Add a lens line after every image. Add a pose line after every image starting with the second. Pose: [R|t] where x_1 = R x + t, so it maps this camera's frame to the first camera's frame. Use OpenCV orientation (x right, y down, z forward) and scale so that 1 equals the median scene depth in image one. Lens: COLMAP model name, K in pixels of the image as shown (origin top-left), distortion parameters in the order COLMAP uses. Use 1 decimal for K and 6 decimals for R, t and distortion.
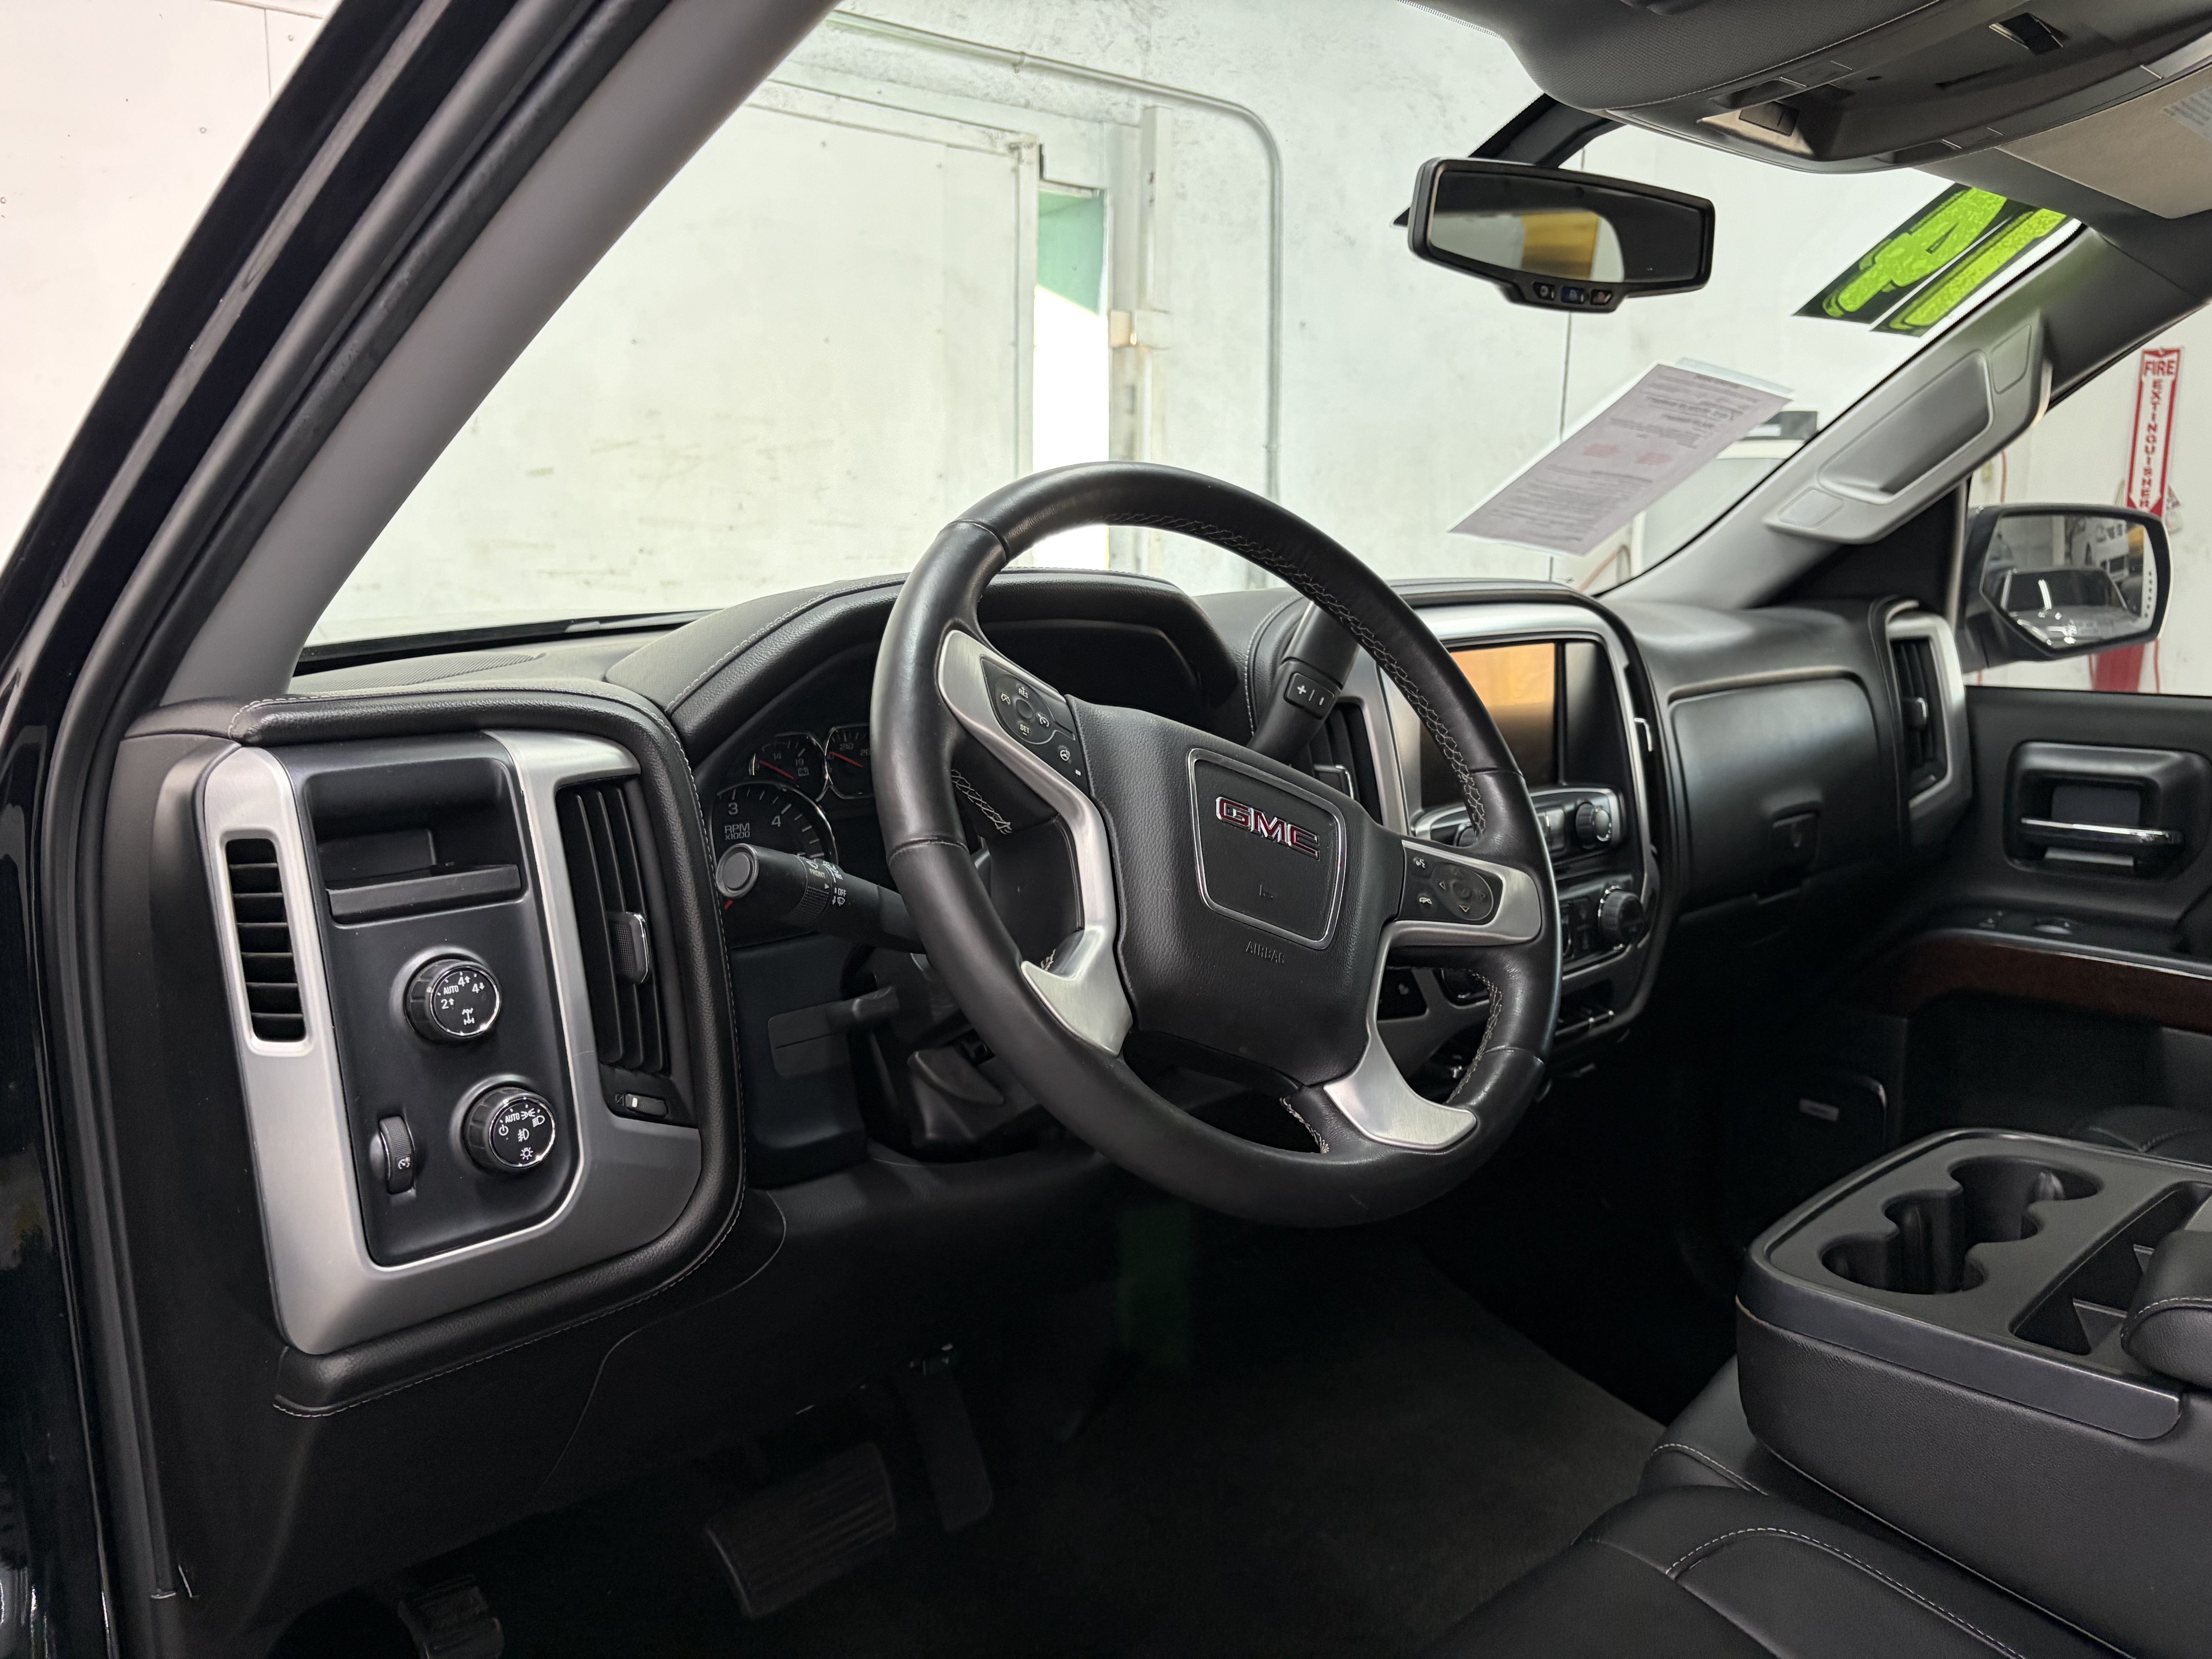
lens RADIAL K [[1681.7, 0, 1106.0], [0, 1681.7, 829.5], [0, 0, 1]] dist [0.054293, -0.057142]
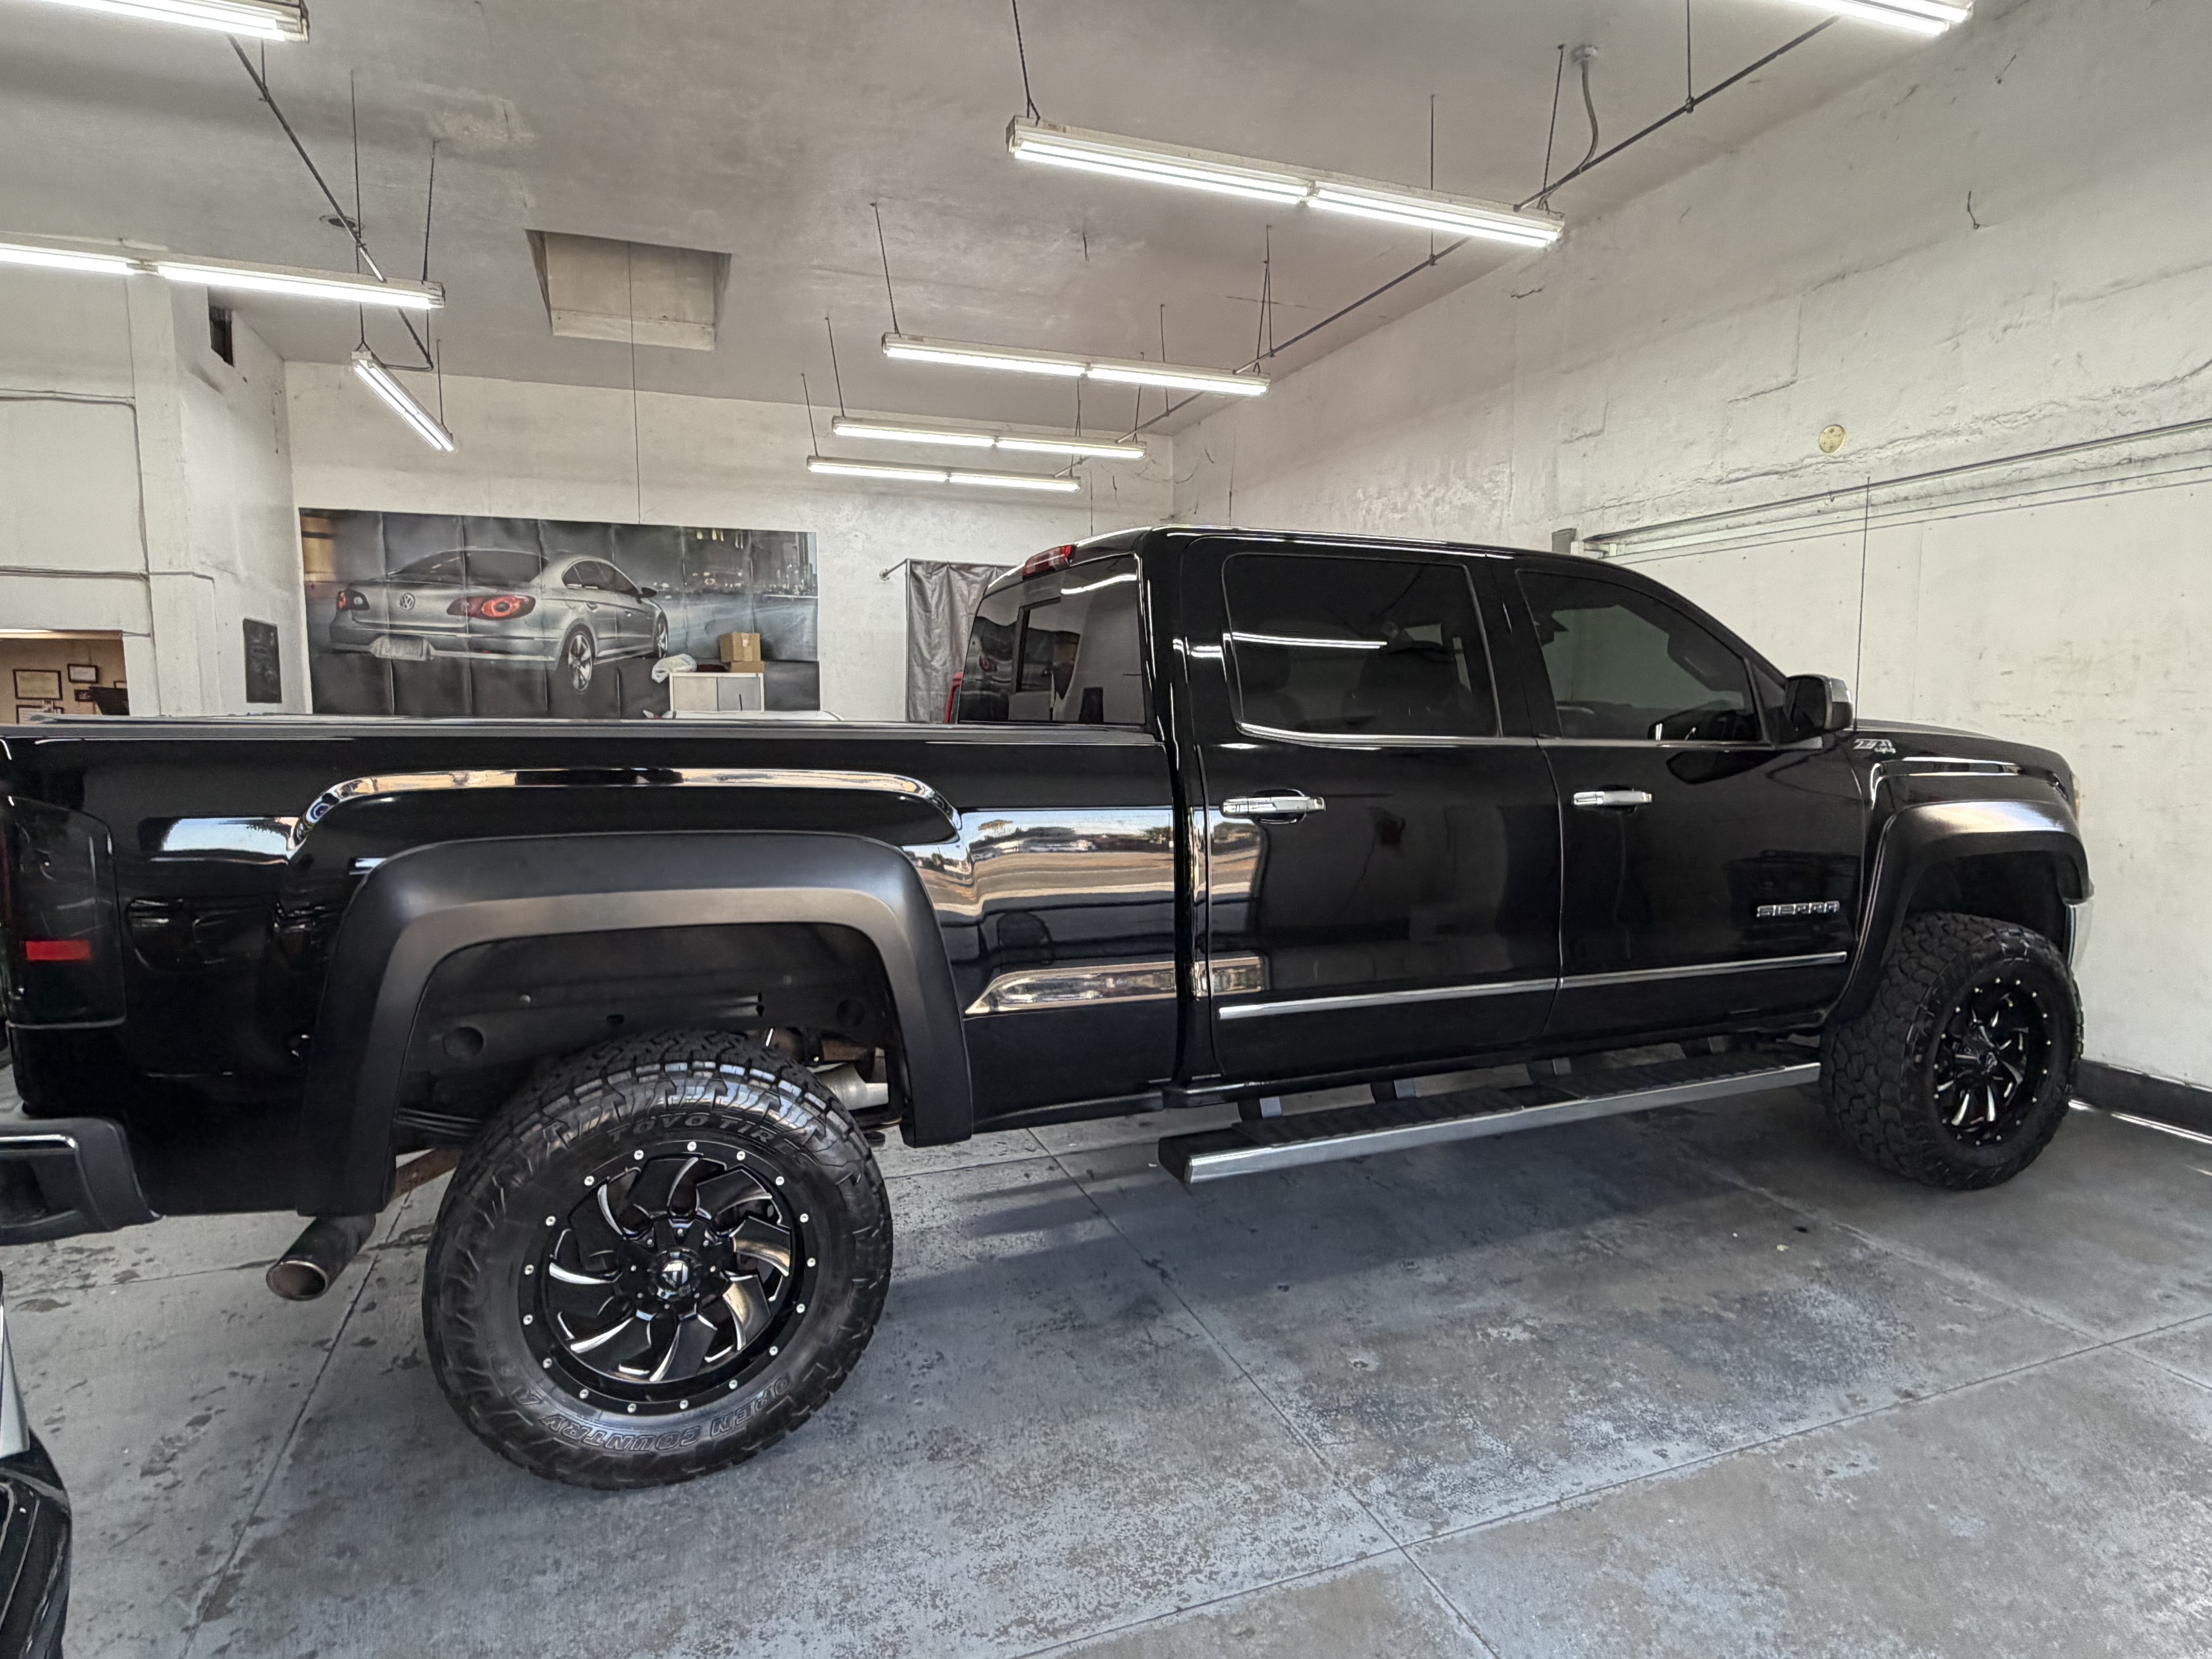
lens RADIAL K [[1207.3, 0, 1096.5], [0, 1207.3, 819.5], [0, 0, 1]] dist [-0.000342, 0.000981]
pose [[-0.363739, 0.078007, -0.928229, 2.988268], [-0.172169, 0.973688, 0.149294, -0.079707], [0.915452, 0.214116, -0.340738, 0.798861]]
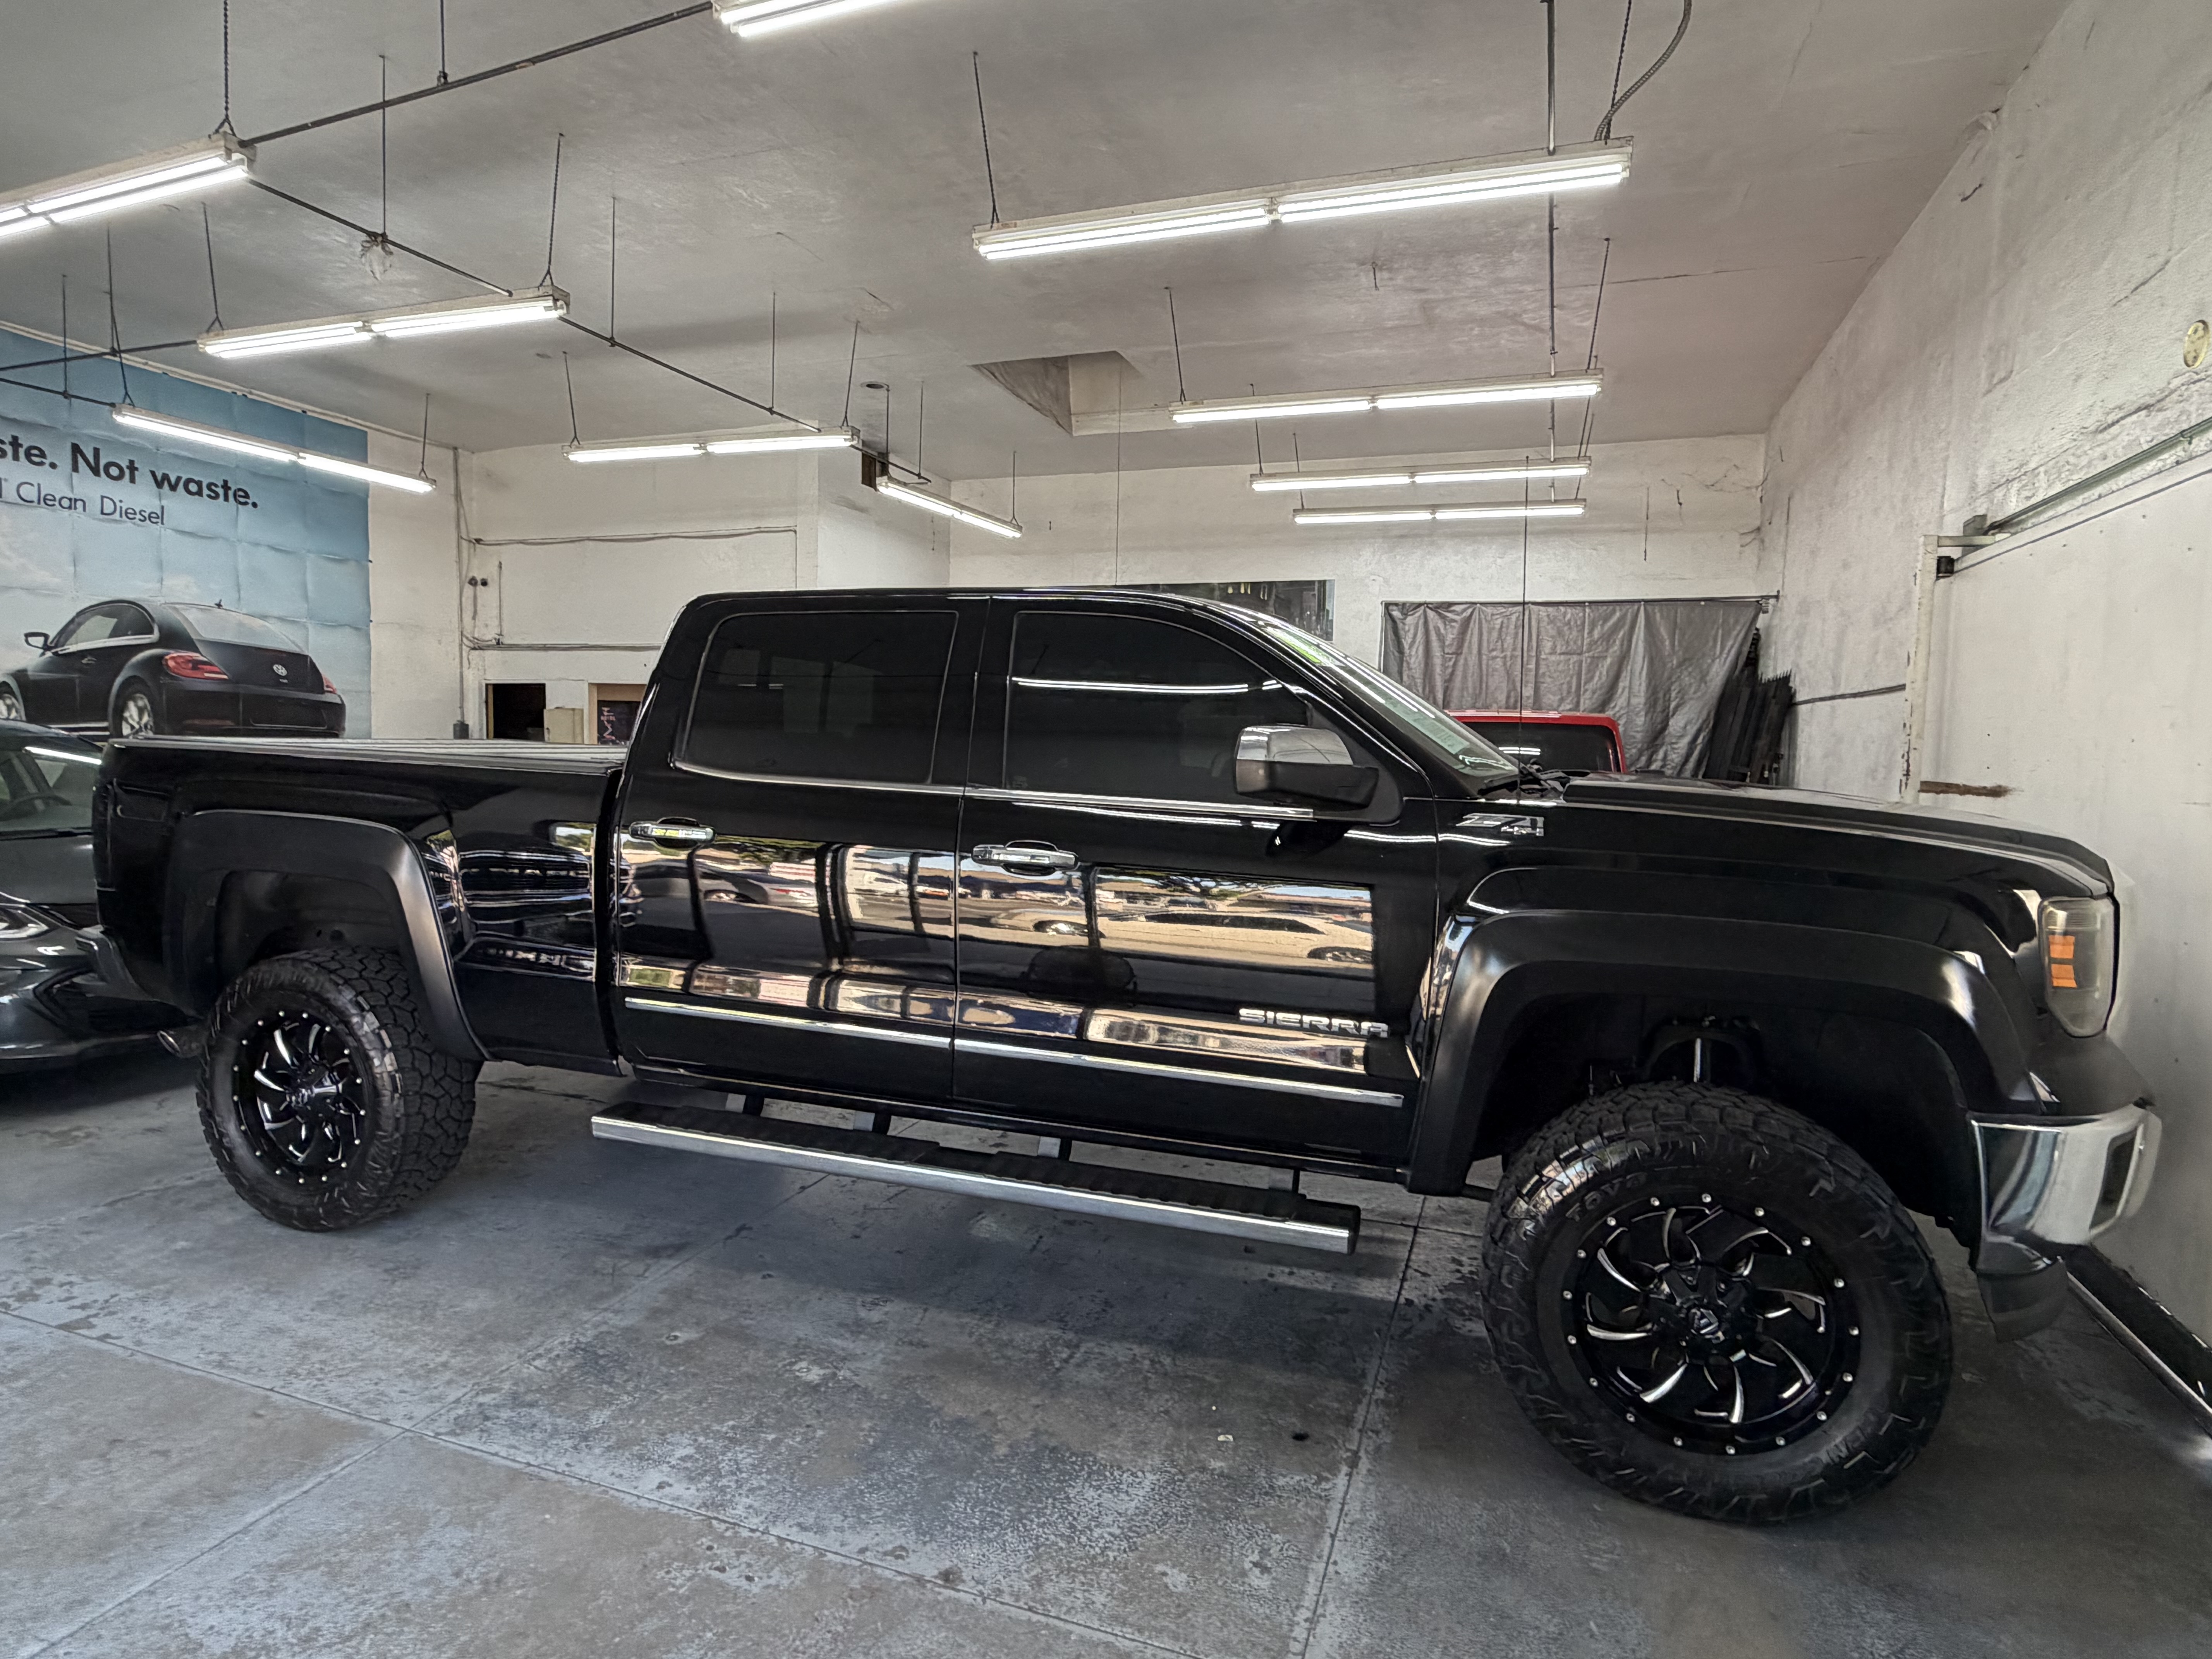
lens RADIAL K [[1201.6, 0, 1093.3], [0, 1201.6, 815.8], [0, 0, 1]] dist [0.001313, -0.000311]
pose [[-0.881896, 0.002845, -0.471436, 1.628832], [-0.114671, 0.968656, 0.220356, -0.427980], [0.457286, 0.248391, -0.853927, 2.443403]]
